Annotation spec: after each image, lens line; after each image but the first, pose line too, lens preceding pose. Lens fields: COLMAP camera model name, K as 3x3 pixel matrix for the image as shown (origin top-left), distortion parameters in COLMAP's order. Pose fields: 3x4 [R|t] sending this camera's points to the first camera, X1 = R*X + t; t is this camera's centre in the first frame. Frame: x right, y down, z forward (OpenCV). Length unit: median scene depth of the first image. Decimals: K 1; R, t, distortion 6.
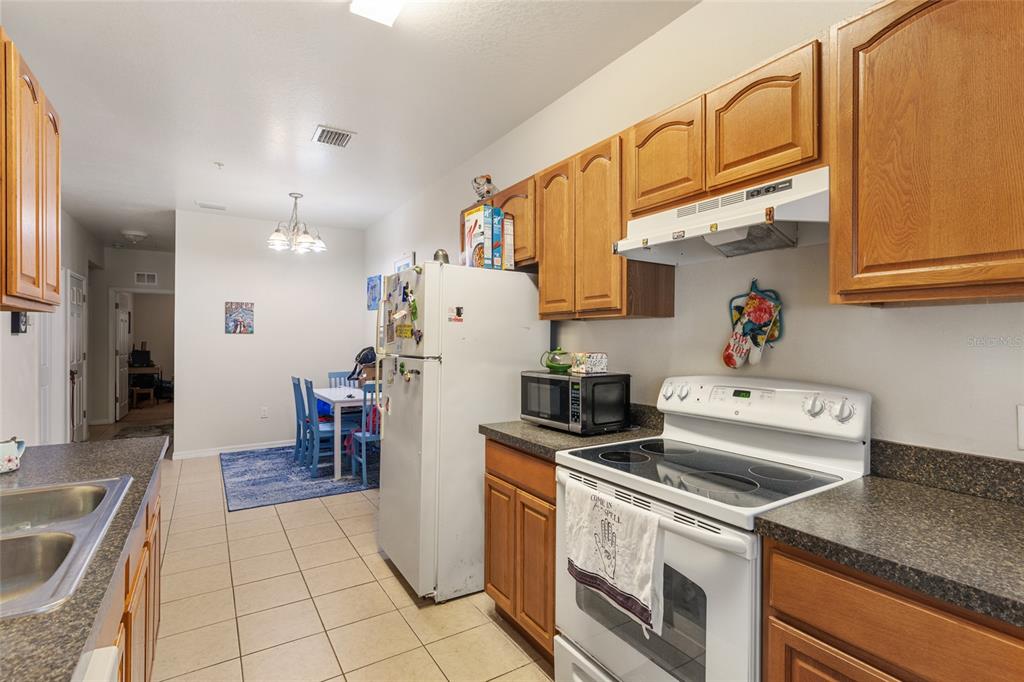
lens RADIAL K [[482.1, 0, 512.4], [0, 482.1, 339.2], [0, 0, 1]] dist [-0.001730, -0.000444]
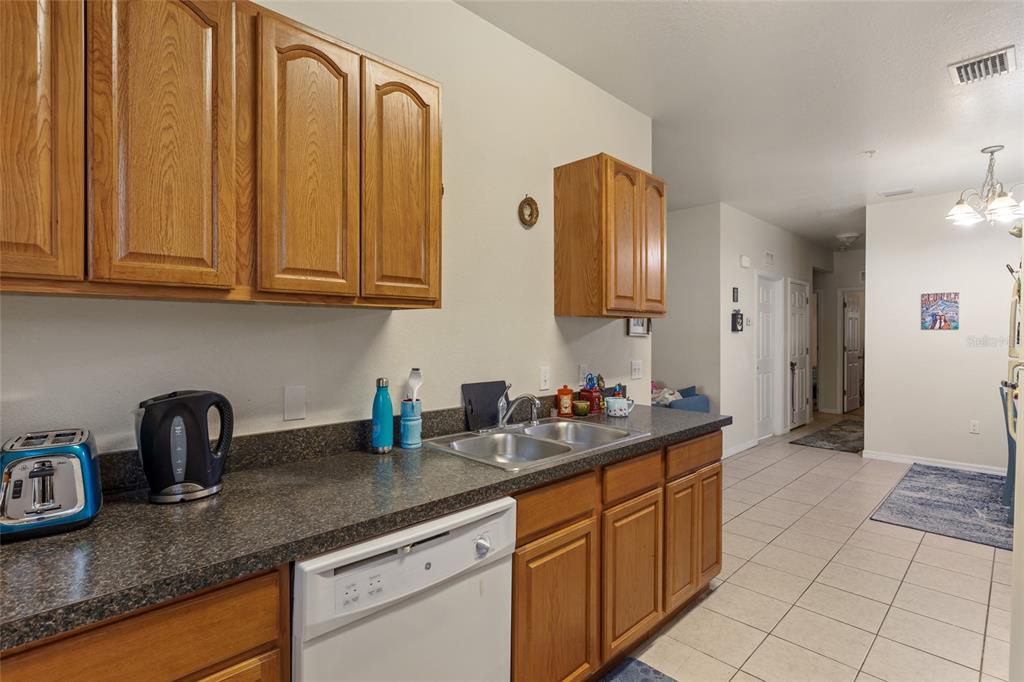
lens RADIAL K [[491.6, 0, 512.4], [0, 491.6, 335.4], [0, 0, 1]] dist [-0.004404, -0.000762]
pose [[0.197901, -0.000675, -0.980222, 0.164986], [-0.000377, 1.000000, -0.000765, -0.000228], [0.980222, 0.000521, 0.197901, 0.095700]]
